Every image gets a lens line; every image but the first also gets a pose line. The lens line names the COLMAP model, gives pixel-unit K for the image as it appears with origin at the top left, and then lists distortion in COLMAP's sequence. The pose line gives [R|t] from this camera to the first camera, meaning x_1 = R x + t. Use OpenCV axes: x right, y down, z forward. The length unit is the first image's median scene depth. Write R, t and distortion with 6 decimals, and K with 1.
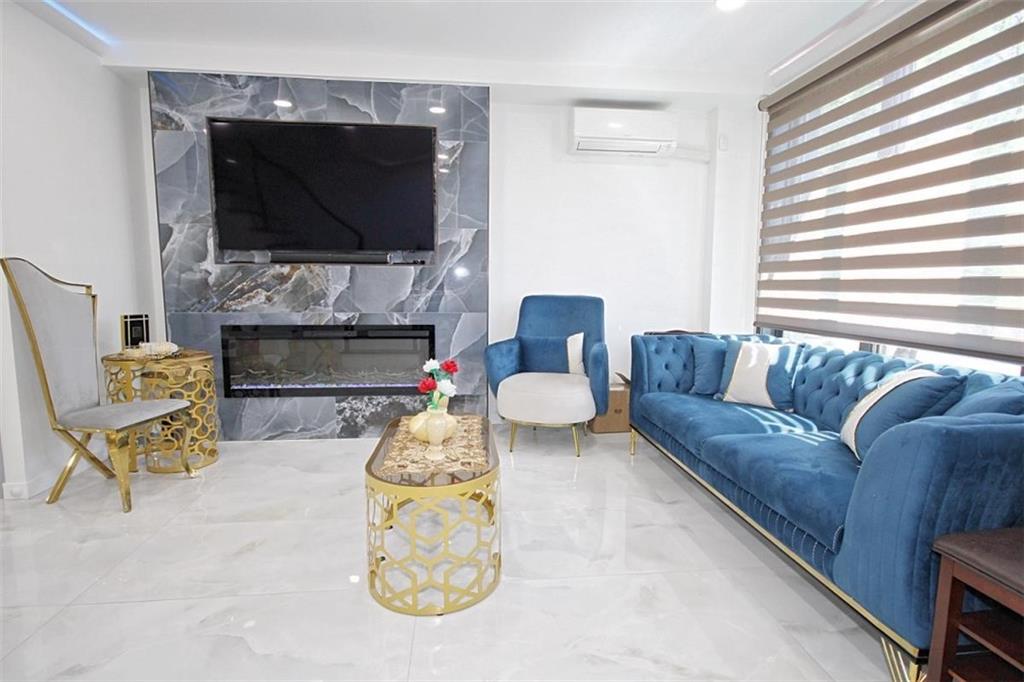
lens RADIAL K [[530.7, 0, 518.5], [0, 530.7, 339.0], [0, 0, 1]] dist [0.002023, -0.000157]
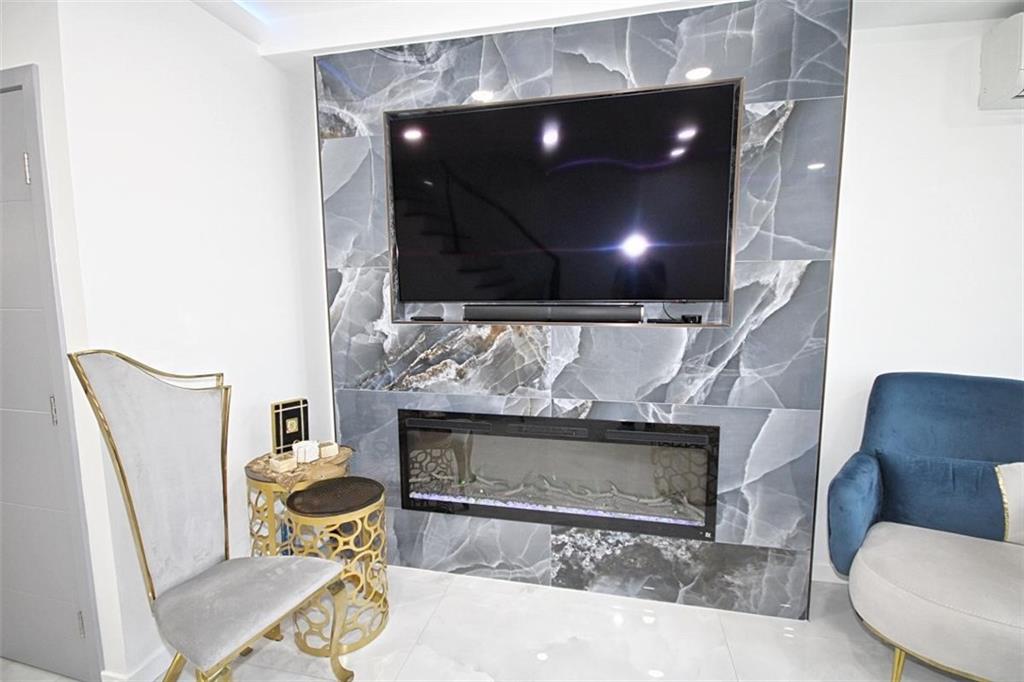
lens RADIAL K [[475.9, 0, 506.0], [0, 475.9, 338.1], [0, 0, 1]] dist [0.004502, -0.002773]
pose [[0.943603, 0.023727, -0.330228, -0.216945], [-0.021184, 0.999712, 0.011297, -0.129557], [0.330401, -0.003664, 0.943834, 0.446052]]
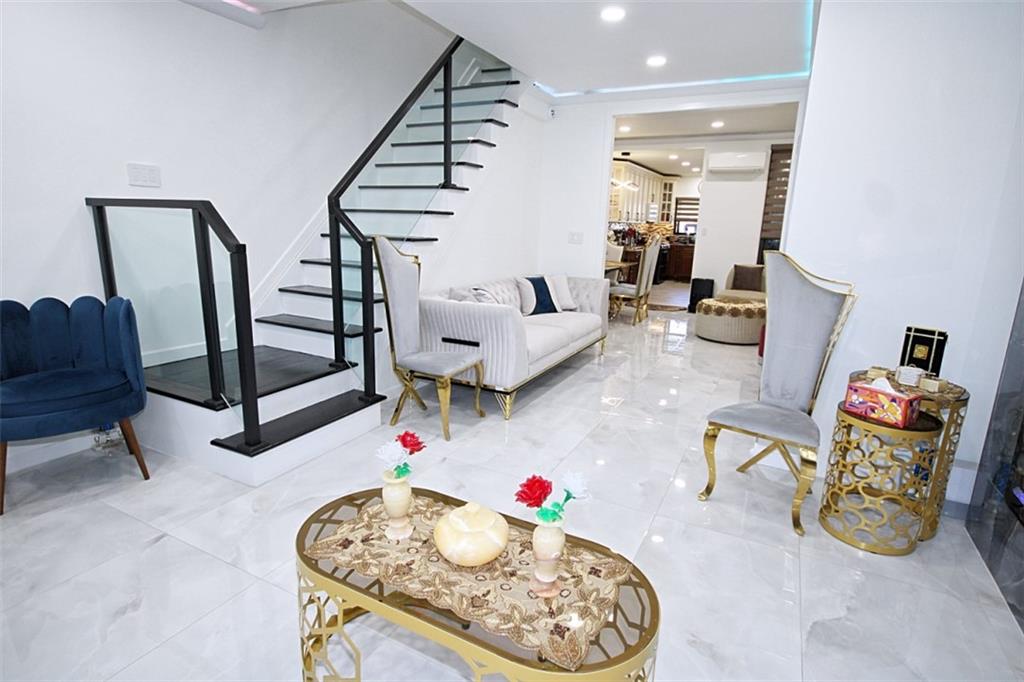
lens RADIAL K [[530.7, 0, 514.8], [0, 530.7, 334.4], [0, 0, 1]] dist [0.002023, -0.000157]
pose [[-0.556537, 0.148819, -0.817386, 0.178505], [-0.126212, 0.957265, 0.260220, -0.142436], [0.821180, 0.247986, -0.513970, 0.823884]]
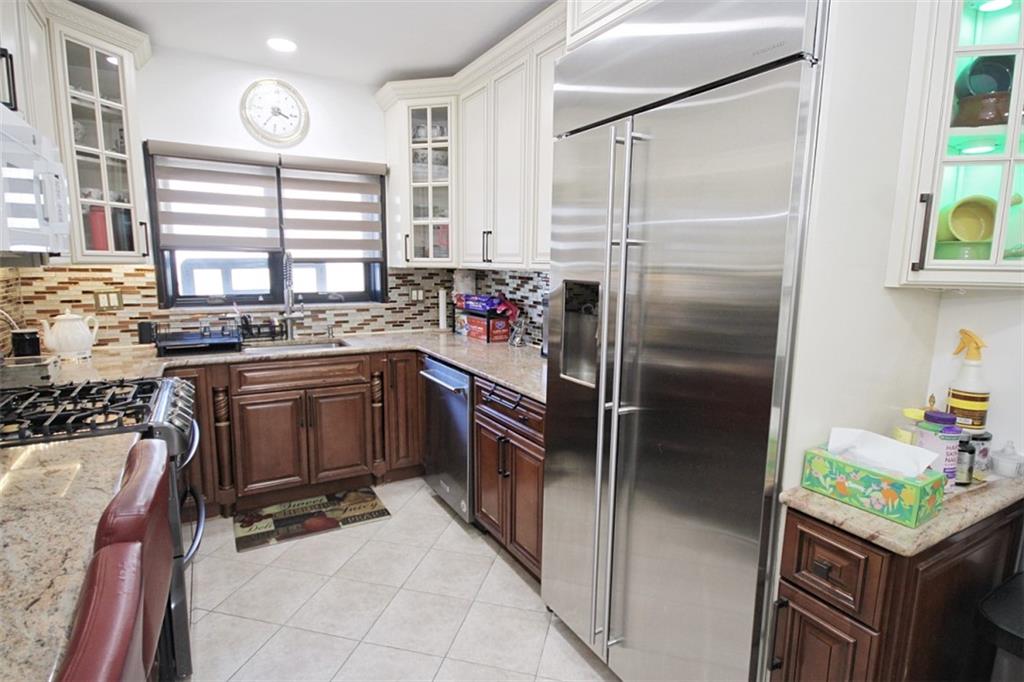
lens RADIAL K [[530.7, 0, 515.7], [0, 530.7, 340.6], [0, 0, 1]] dist [0.002023, -0.000157]
pose [[0.407410, 0.135434, -0.903147, -2.569151], [-0.110968, 0.988956, 0.098244, -0.078030], [0.906478, 0.060195, 0.417939, -0.180283]]
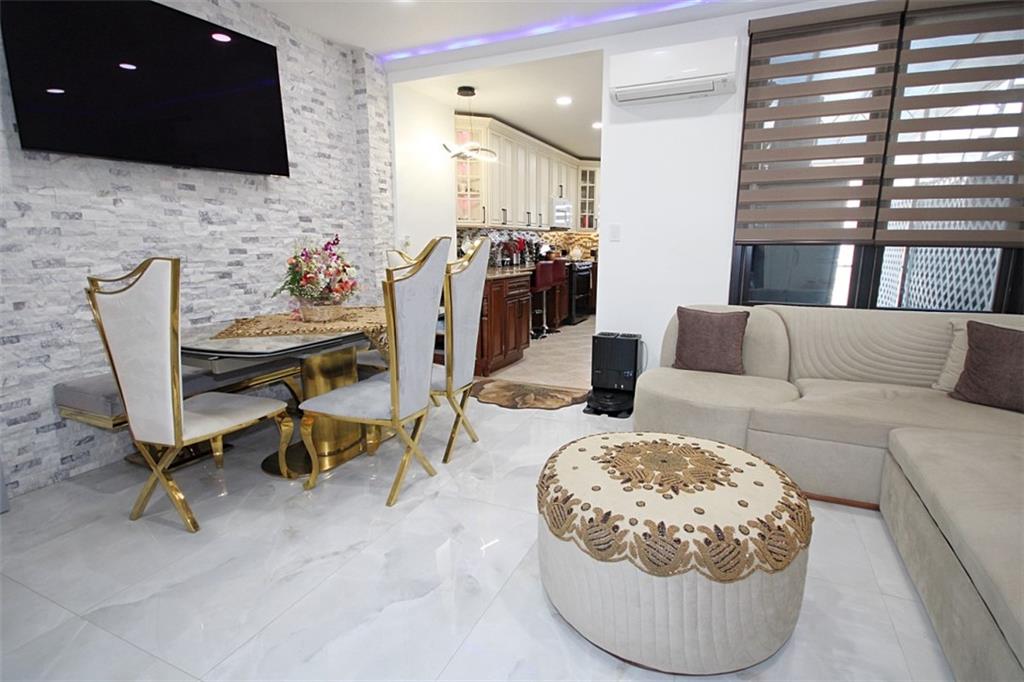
lens RADIAL K [[512.2, 0, 515.2], [0, 512.2, 342.6], [0, 0, 1]] dist [-0.003730, 0.001694]
pose [[-0.514938, 0.158283, -0.842488, -1.219656], [-0.092826, 0.966730, 0.238362, -0.087664], [0.852187, 0.200946, -0.483113, 0.577684]]
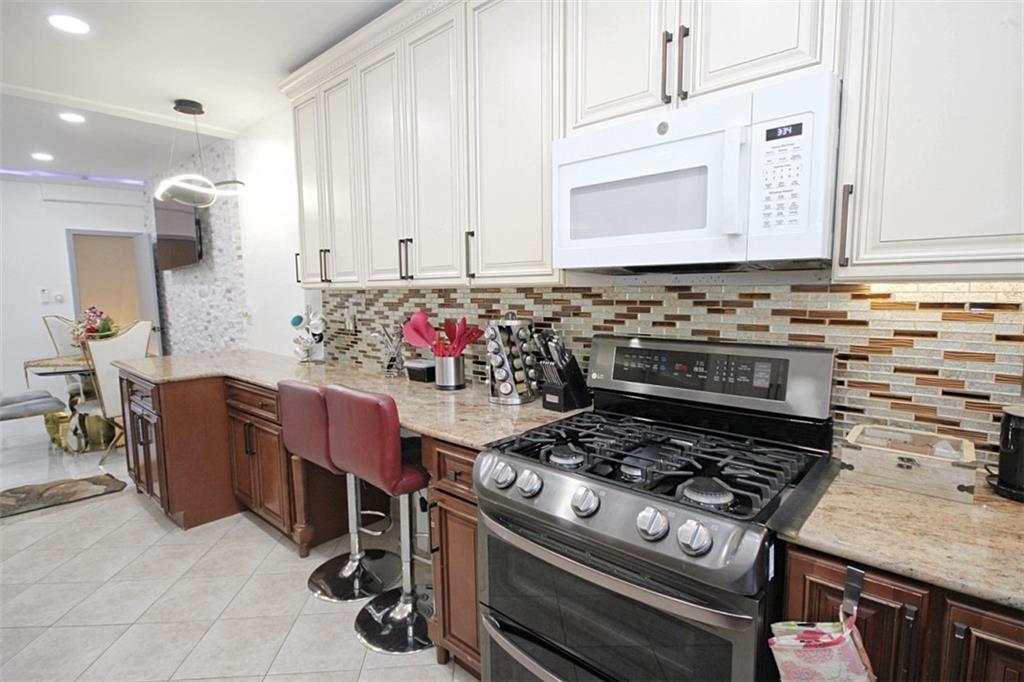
lens RADIAL K [[512.2, 0, 515.2], [0, 512.2, 343.0], [0, 0, 1]] dist [-0.003730, 0.001694]
pose [[-0.659707, -0.079927, 0.747261, -3.389248], [0.093620, 0.977843, 0.187241, -0.087647], [-0.745669, 0.193483, -0.637607, -0.040526]]
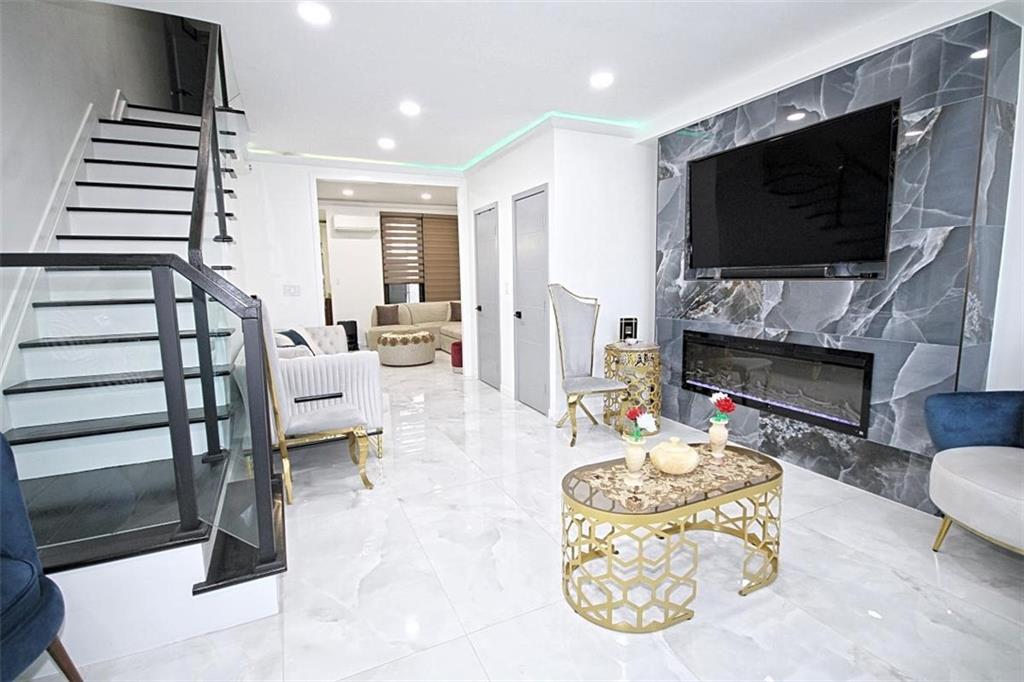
lens RADIAL K [[475.9, 0, 516.7], [0, 475.9, 339.6], [0, 0, 1]] dist [0.004502, -0.002773]
pose [[0.328055, 0.111255, -0.938084, 0.349887], [-0.084139, 0.992535, 0.088289, -0.068052], [0.940904, 0.049966, 0.334967, 0.263273]]
